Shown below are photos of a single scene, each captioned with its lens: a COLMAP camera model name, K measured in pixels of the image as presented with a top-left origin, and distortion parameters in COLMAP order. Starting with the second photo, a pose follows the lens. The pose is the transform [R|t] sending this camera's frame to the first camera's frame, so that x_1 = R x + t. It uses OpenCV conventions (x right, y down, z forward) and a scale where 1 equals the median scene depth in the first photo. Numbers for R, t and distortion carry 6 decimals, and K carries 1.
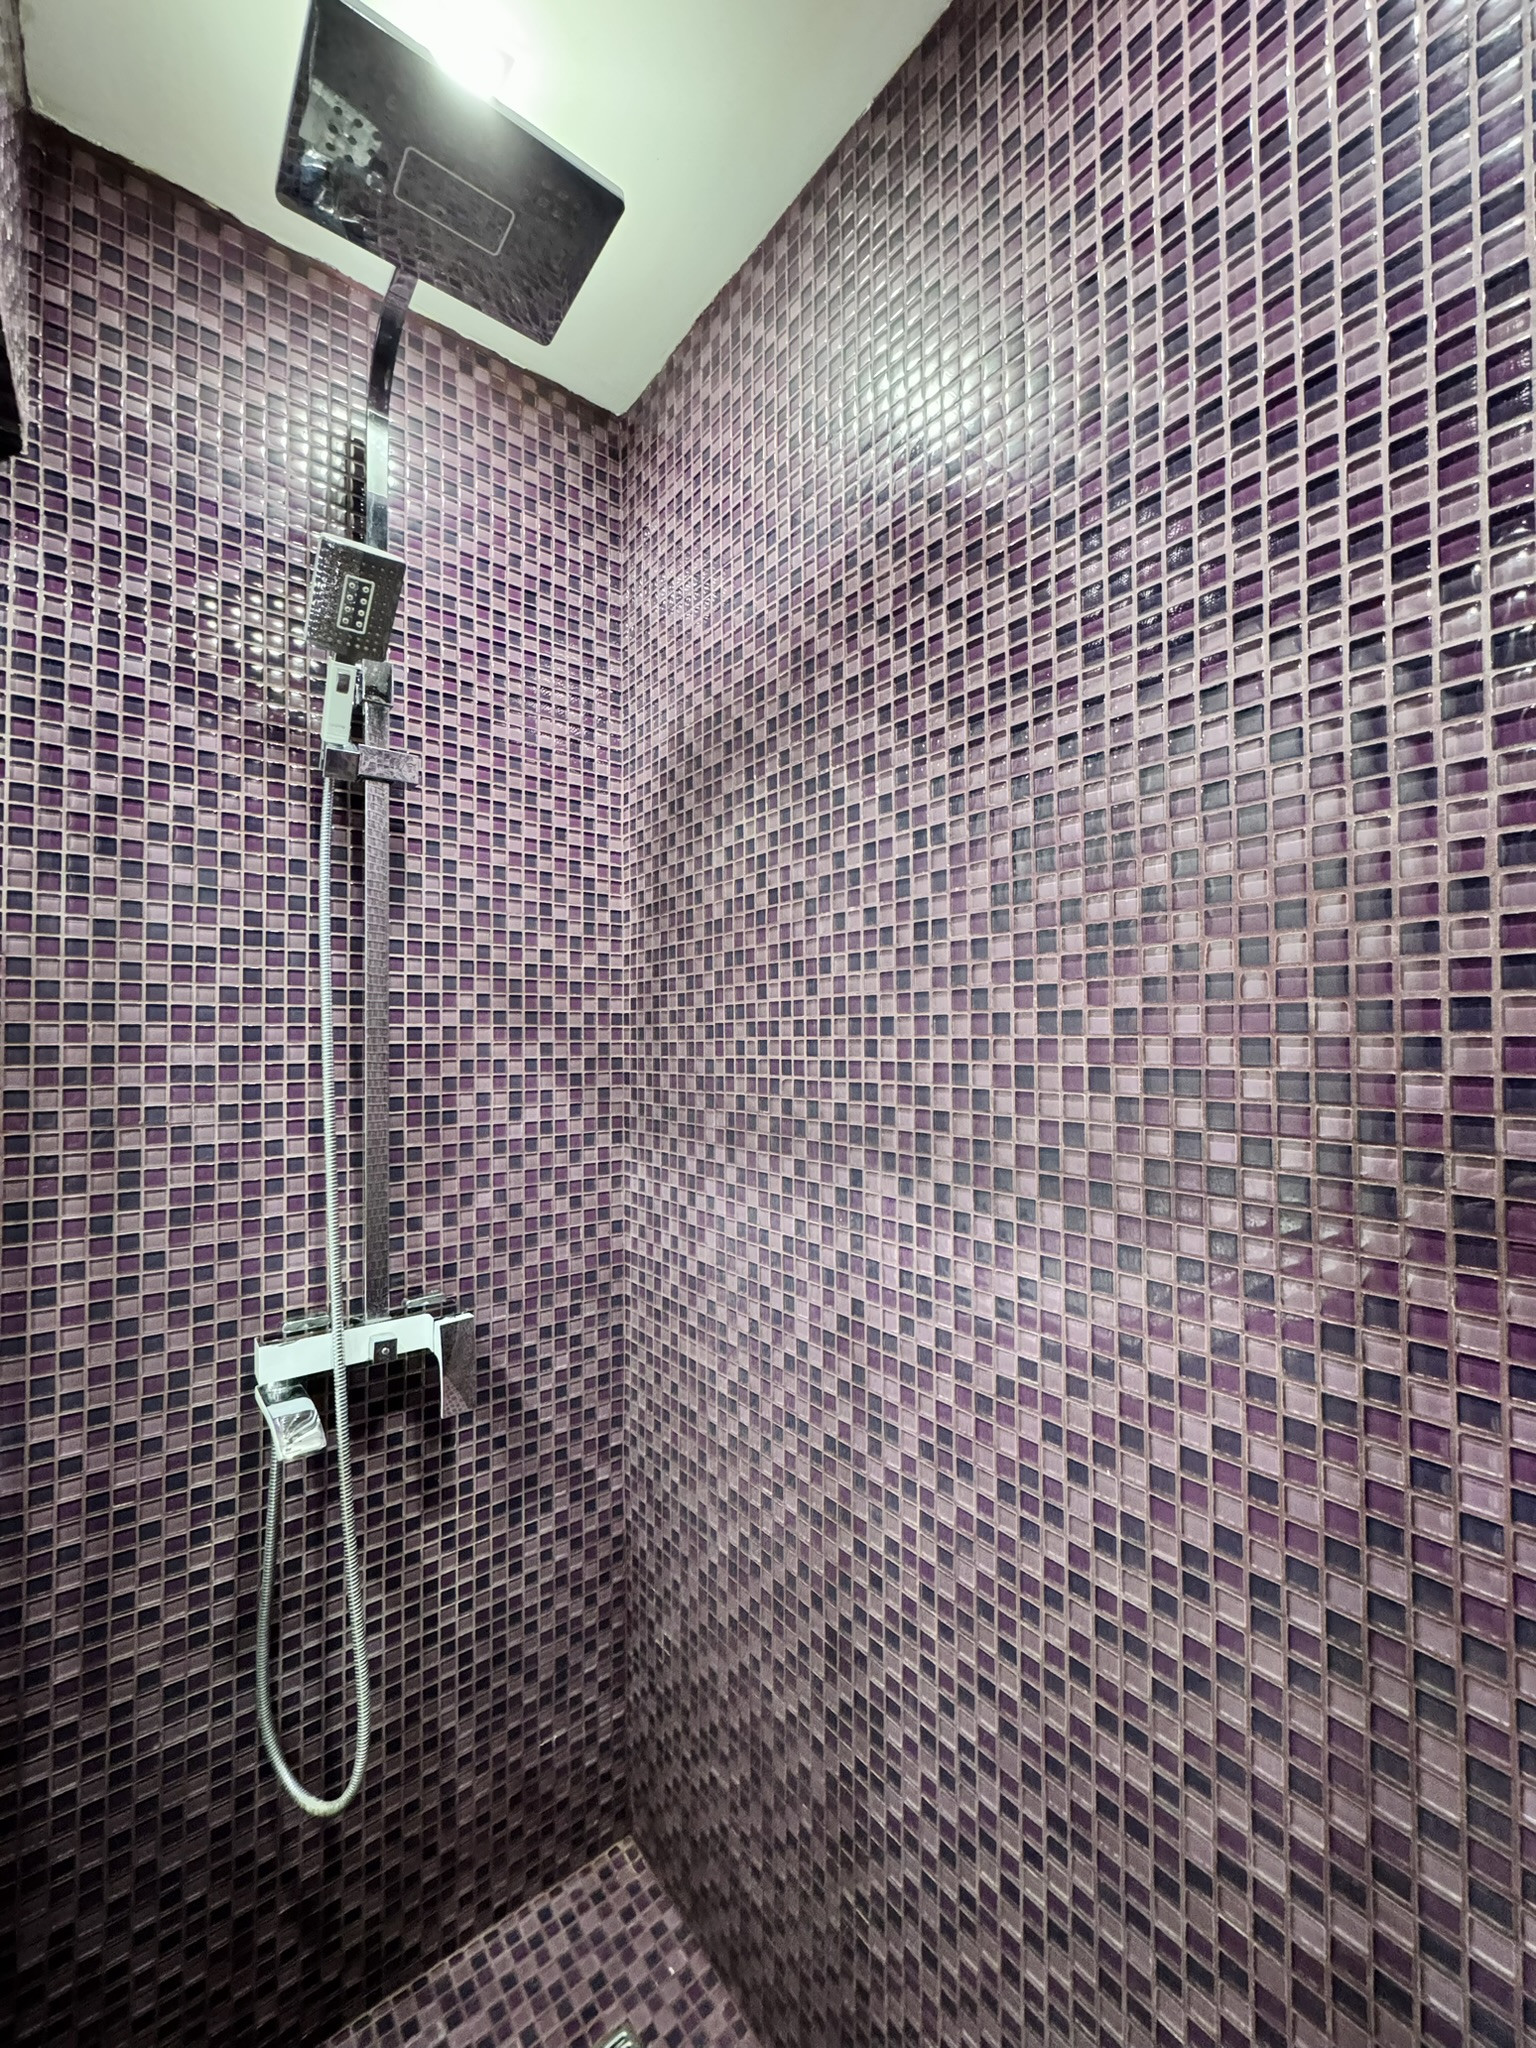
lens RADIAL K [[815.1, 0, 768.0], [0, 815.1, 1024.0], [0, 0, 1]] dist [-0.001172, 0.000298]
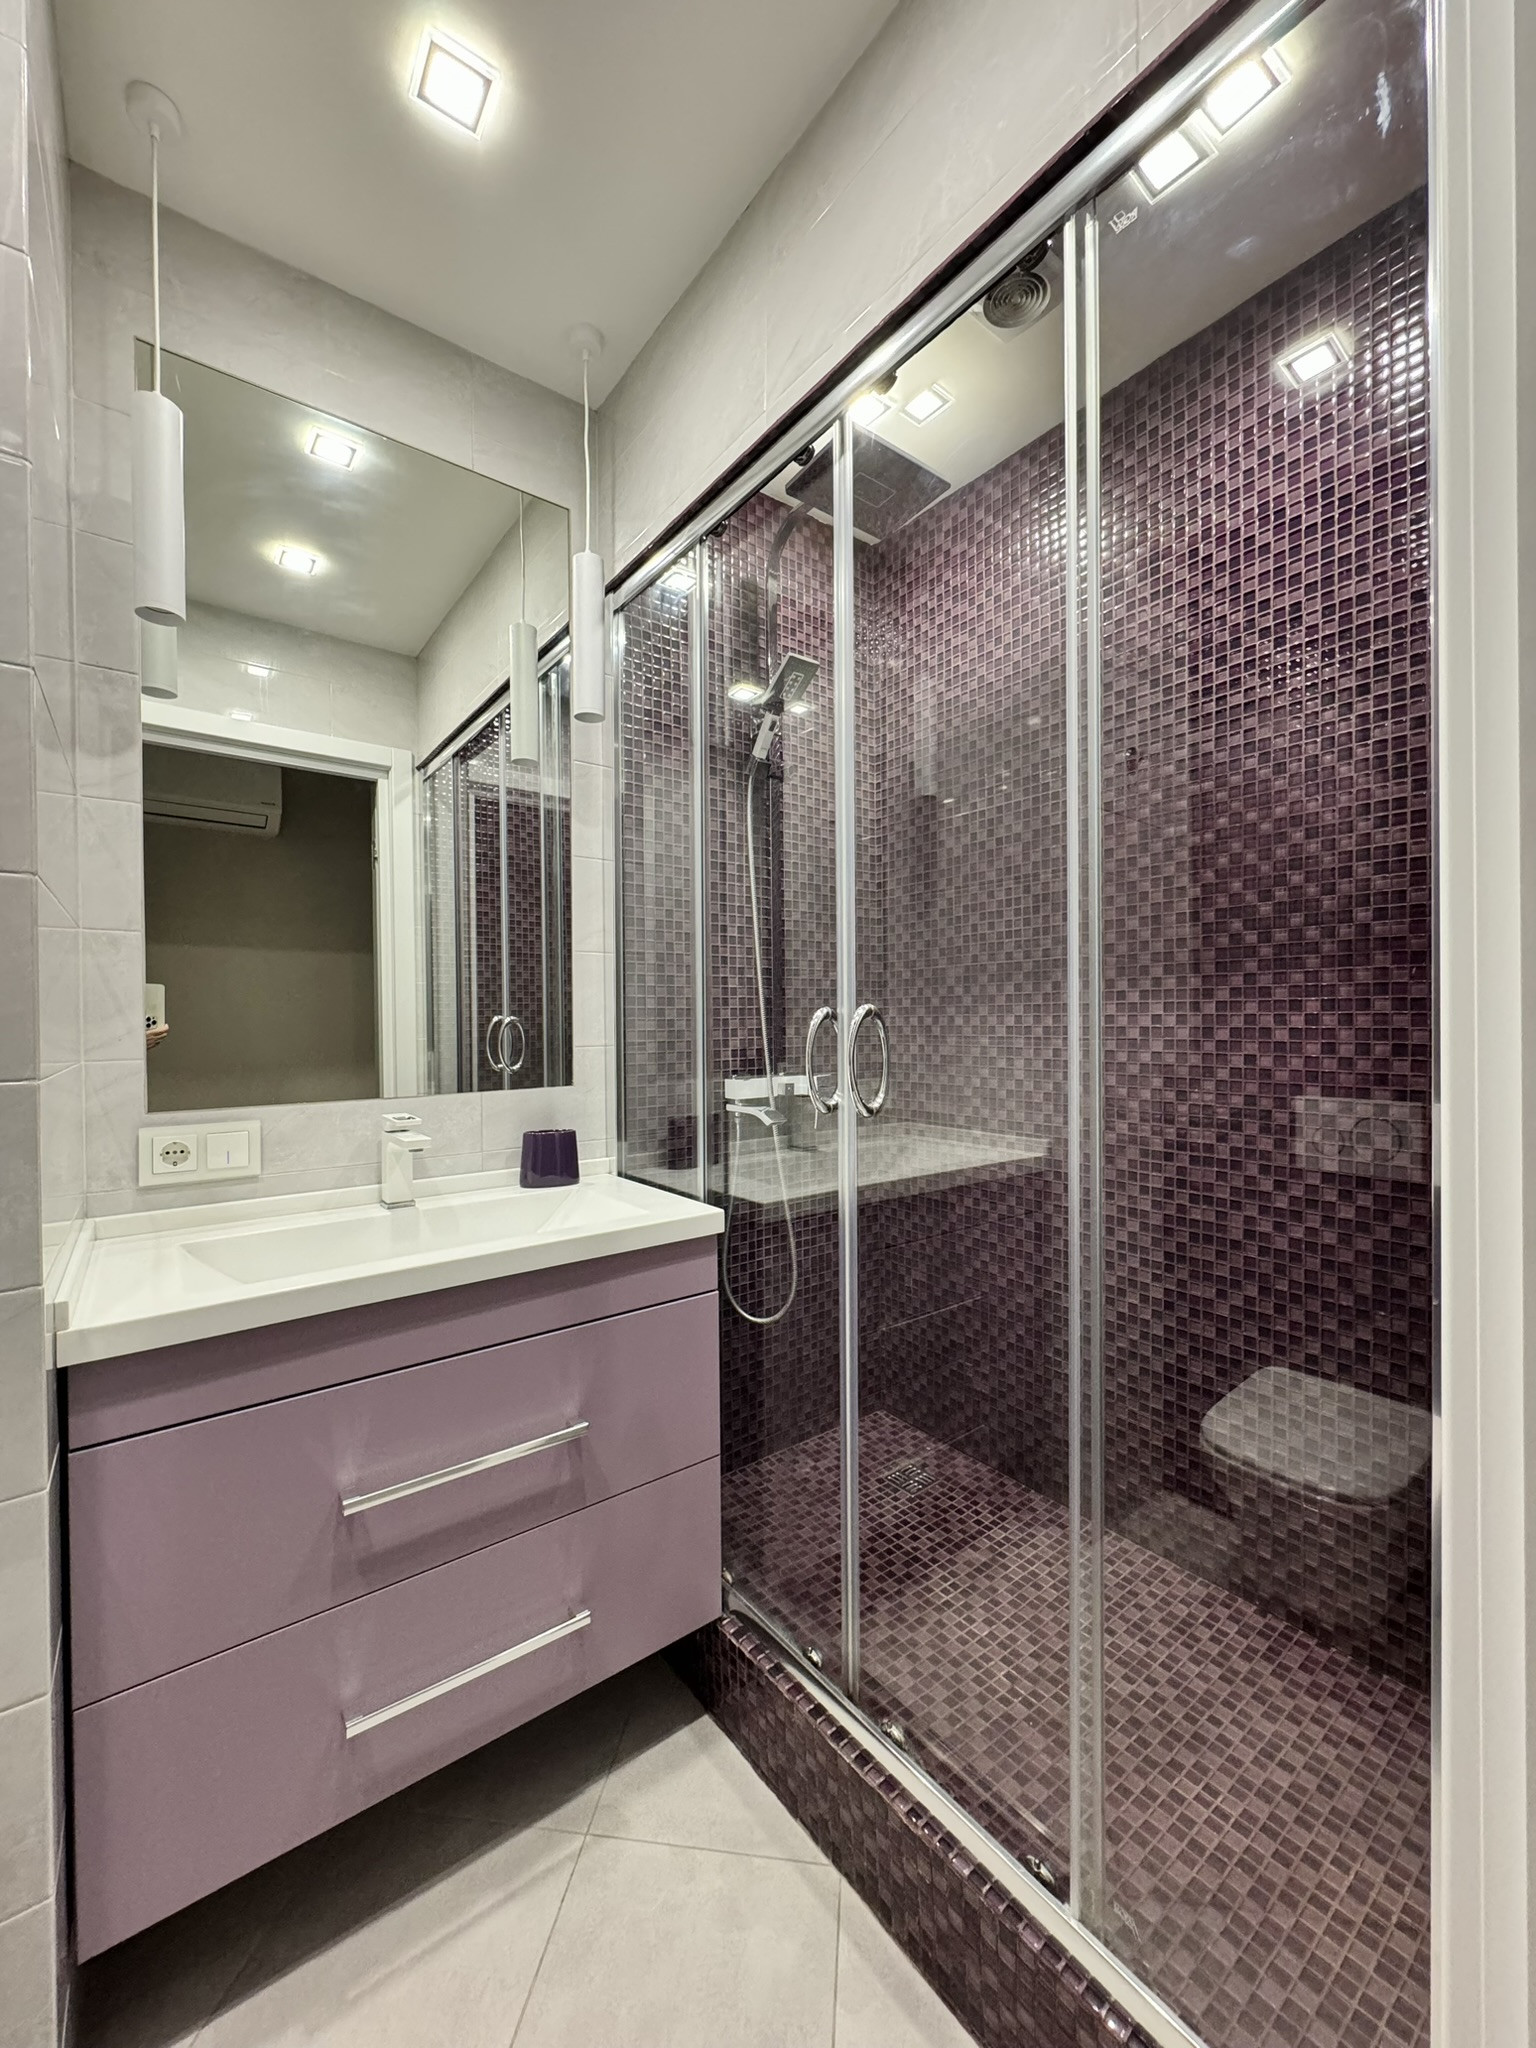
lens RADIAL K [[815.1, 0, 768.0], [0, 815.1, 1024.0], [0, 0, 1]] dist [-0.001172, 0.000298]
pose [[0.999942, 0.000602, -0.010718, -0.702164], [-0.000330, 0.999678, 0.025381, 0.292017], [0.010729, -0.025376, 0.999620, -1.190296]]
